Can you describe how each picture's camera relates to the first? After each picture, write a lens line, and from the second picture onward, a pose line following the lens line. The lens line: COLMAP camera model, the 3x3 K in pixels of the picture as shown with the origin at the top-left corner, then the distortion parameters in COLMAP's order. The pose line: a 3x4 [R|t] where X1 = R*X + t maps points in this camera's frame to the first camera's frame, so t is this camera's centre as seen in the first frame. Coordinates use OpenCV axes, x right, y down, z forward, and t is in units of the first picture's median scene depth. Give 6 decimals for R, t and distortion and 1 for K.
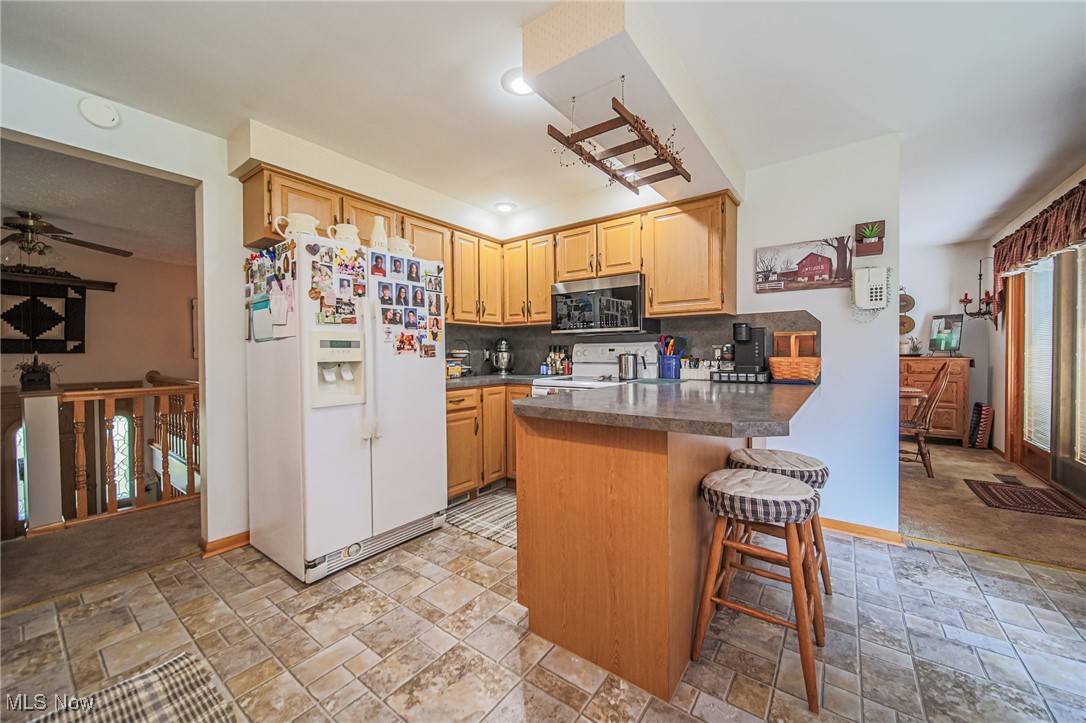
lens RADIAL K [[409.2, 0, 547.5], [0, 409.2, 360.0], [0, 0, 1]] dist [-0.000125, -0.000412]
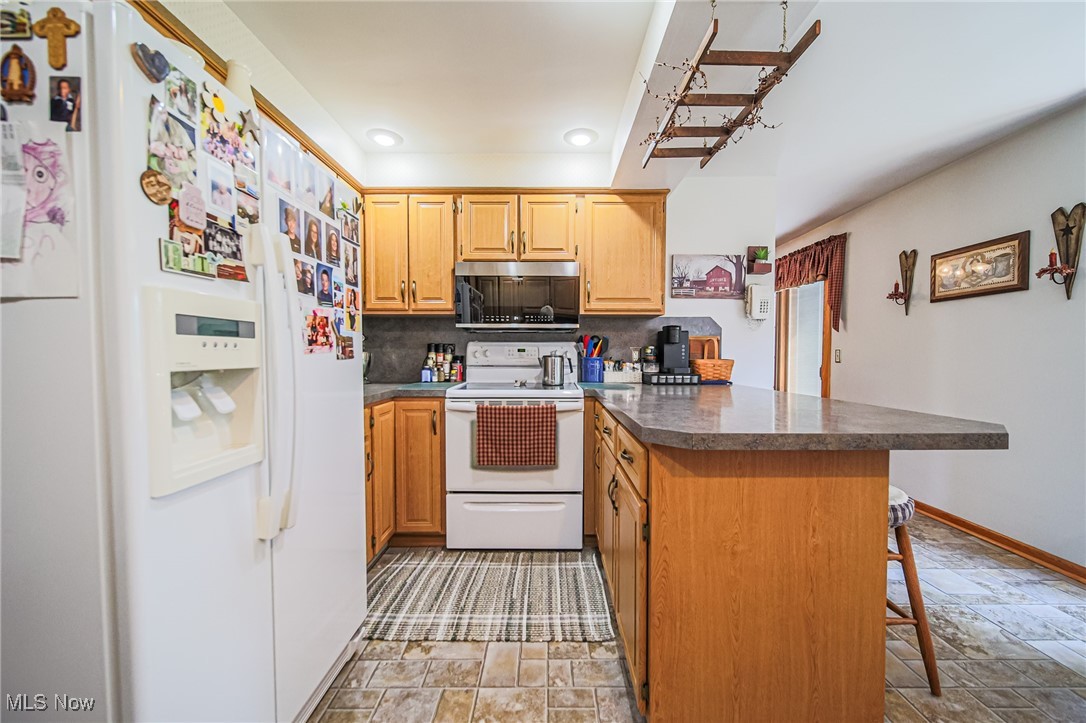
lens RADIAL K [[409.2, 0, 545.6], [0, 409.2, 364.9], [0, 0, 1]] dist [-0.000125, -0.000412]
pose [[0.801272, -0.007114, 0.598257, -0.394671], [0.002105, 0.999957, 0.009070, -0.003140], [-0.598296, -0.006008, 0.801253, 0.383756]]
